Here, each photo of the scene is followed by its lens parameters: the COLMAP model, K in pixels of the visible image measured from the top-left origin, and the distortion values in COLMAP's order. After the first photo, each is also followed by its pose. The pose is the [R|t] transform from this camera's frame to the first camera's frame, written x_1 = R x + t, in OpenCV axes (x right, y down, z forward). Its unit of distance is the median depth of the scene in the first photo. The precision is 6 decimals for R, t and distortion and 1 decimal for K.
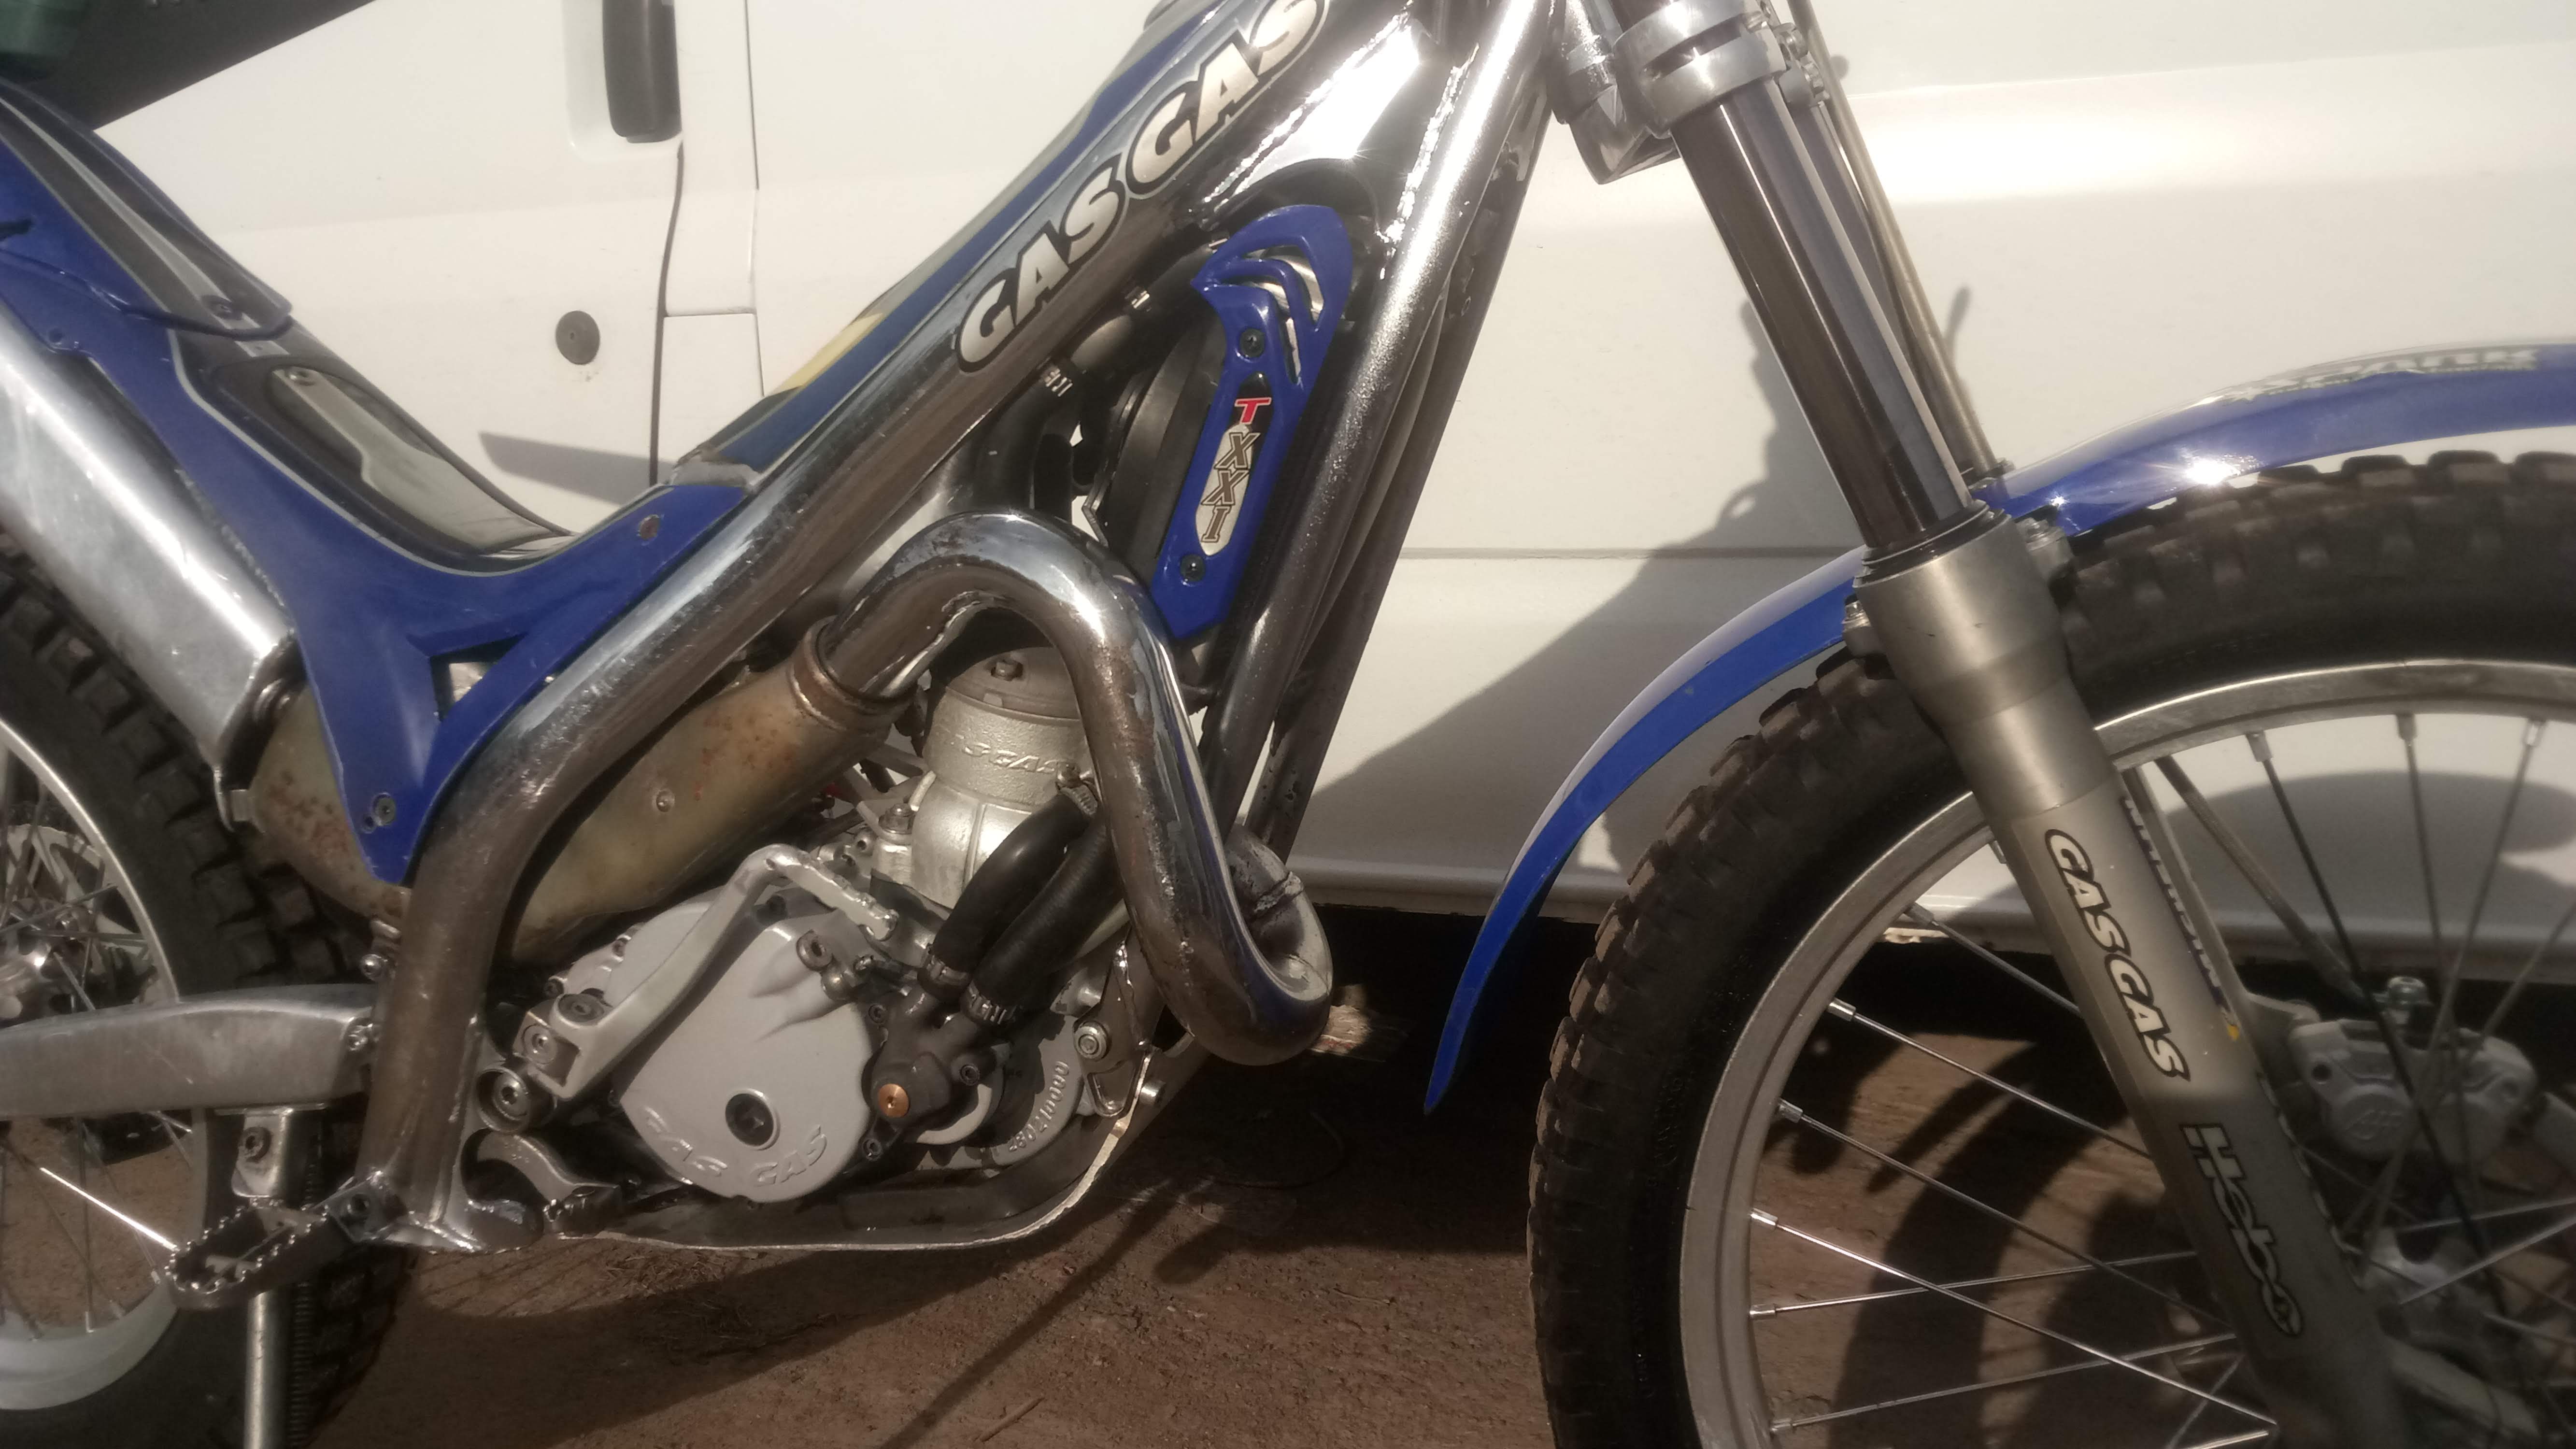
lens RADIAL K [[2151.5, 0, 1294.0], [0, 2151.5, 674.6], [0, 0, 1]] dist [0.141841, -0.341842]
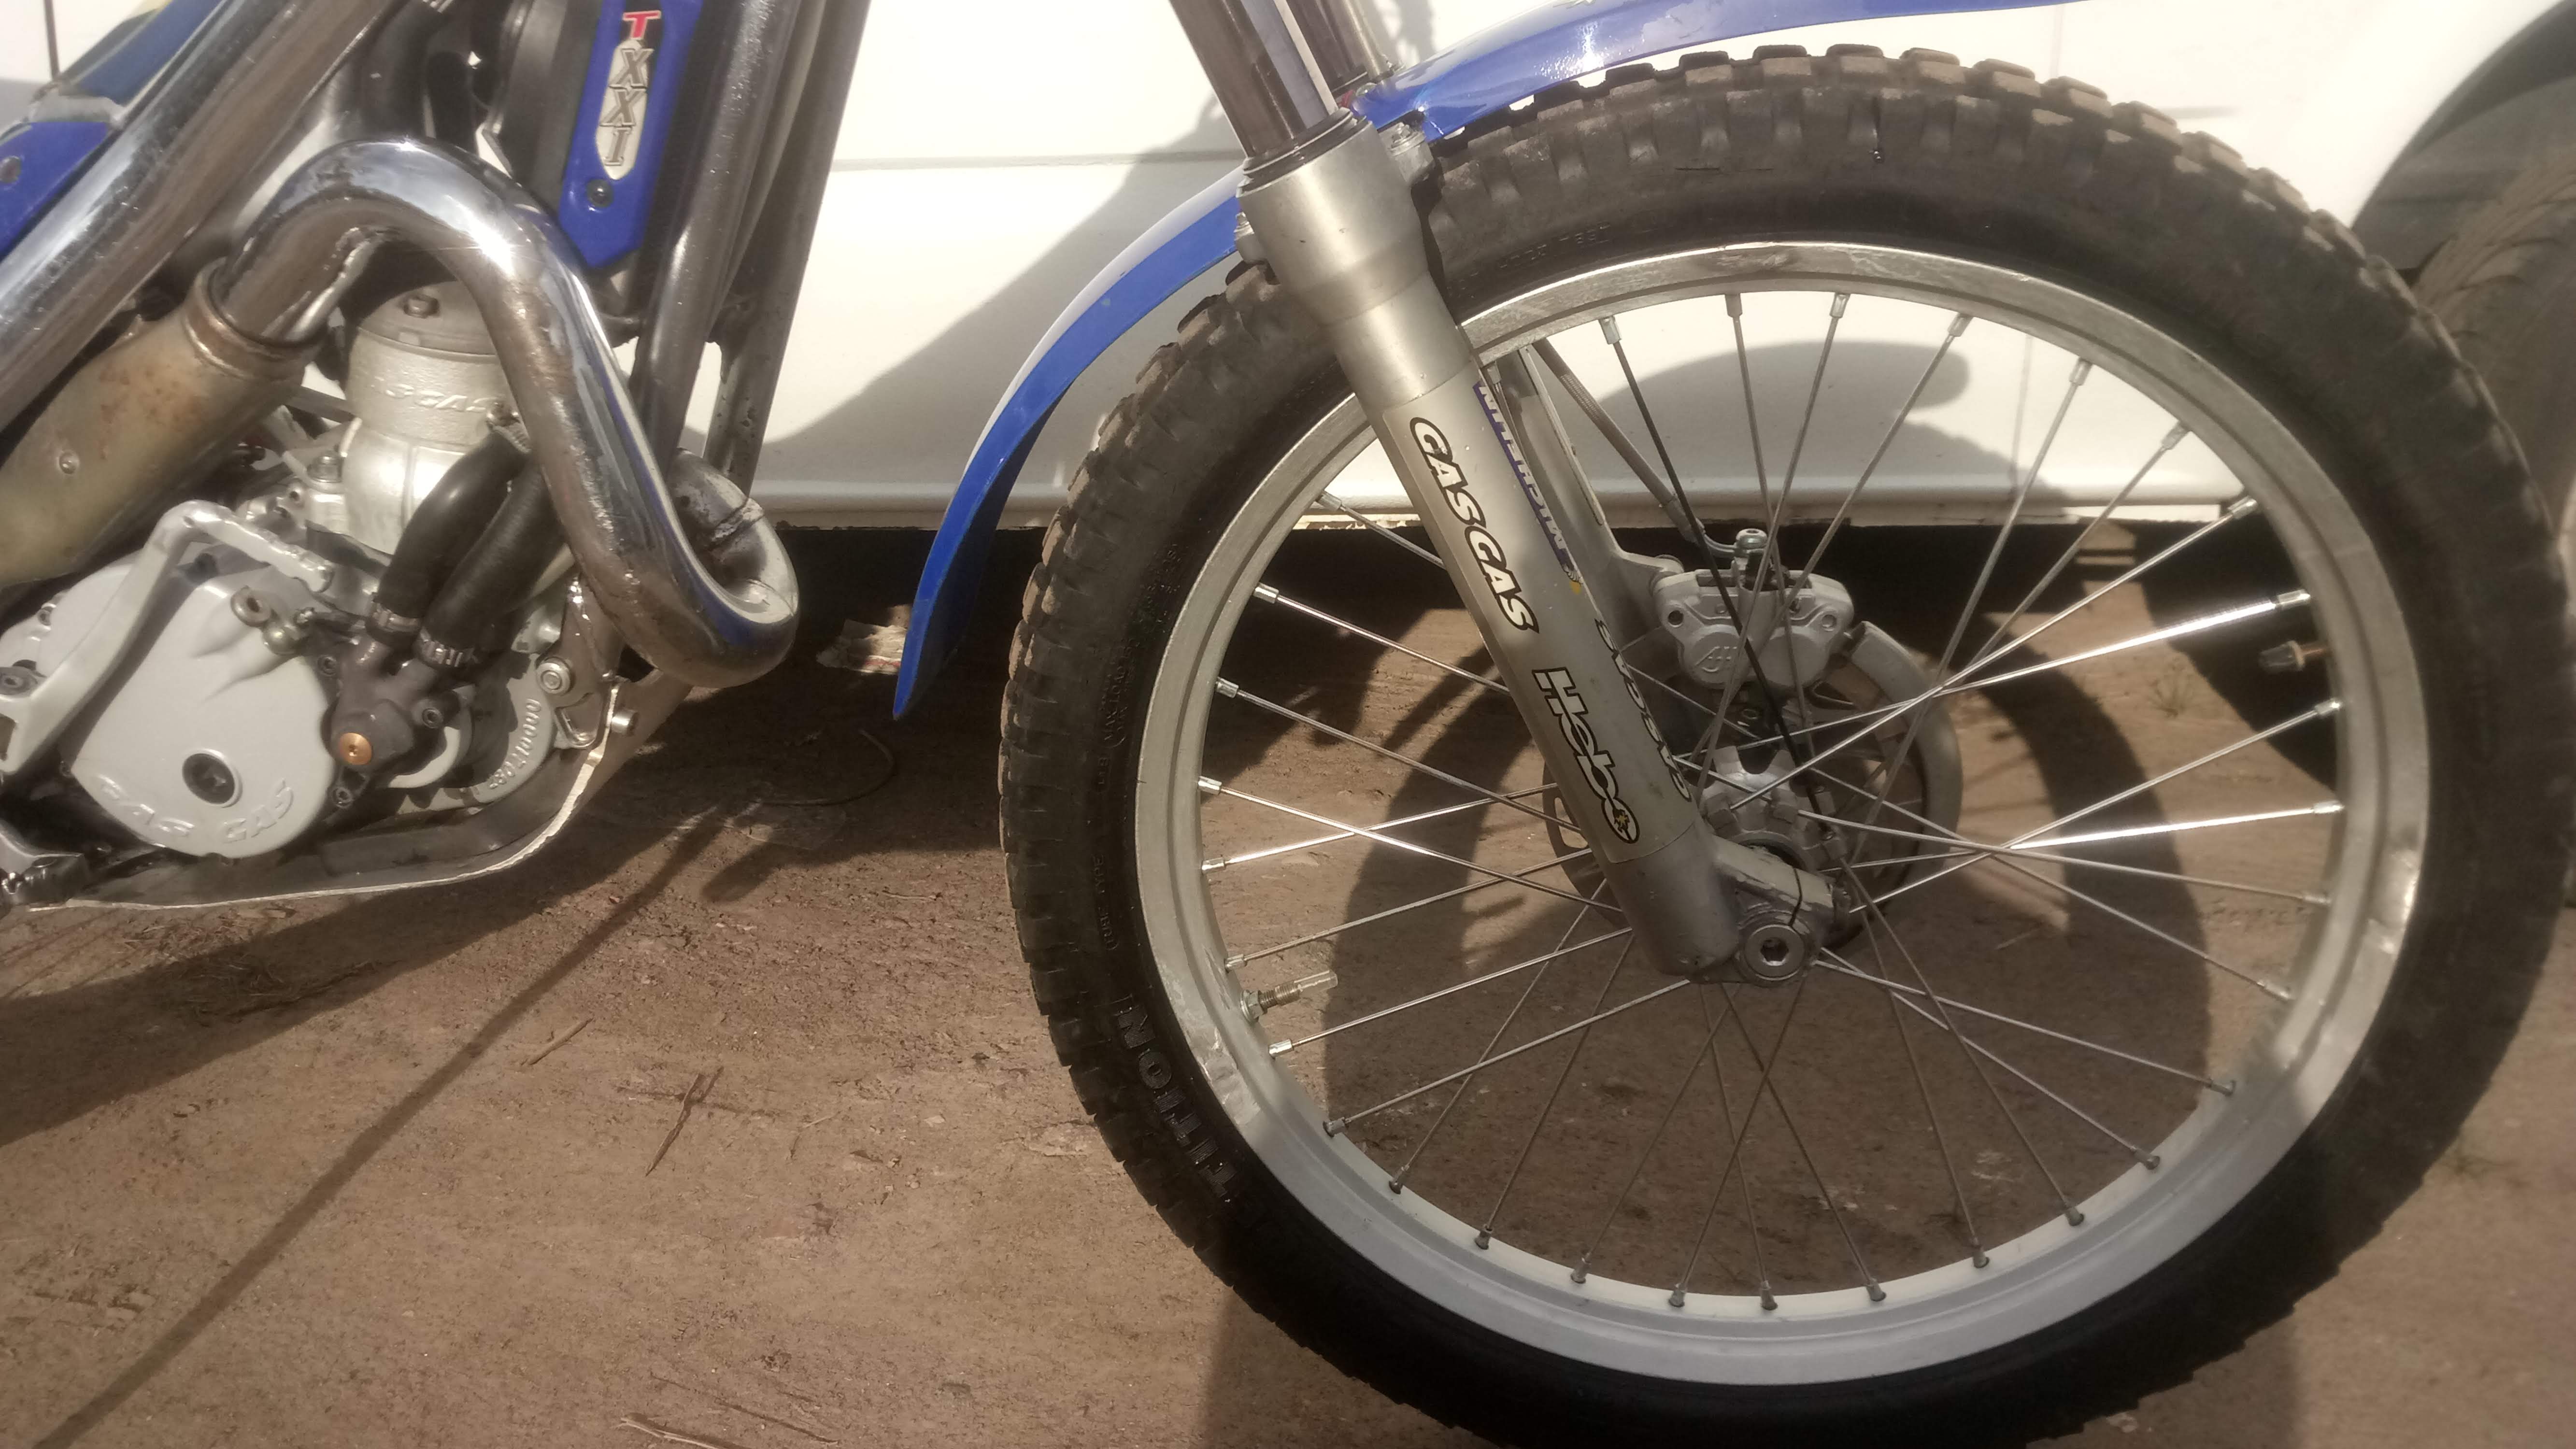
lens RADIAL K [[2178.1, 0, 1352.3], [0, 2178.1, 692.8], [0, 0, 1]] dist [0.138652, -0.267629]
pose [[0.980420, -0.078636, 0.180538, 0.084472], [0.043646, 0.980780, 0.190172, -0.003220], [-0.192022, -0.178569, 0.965008, -0.069829]]
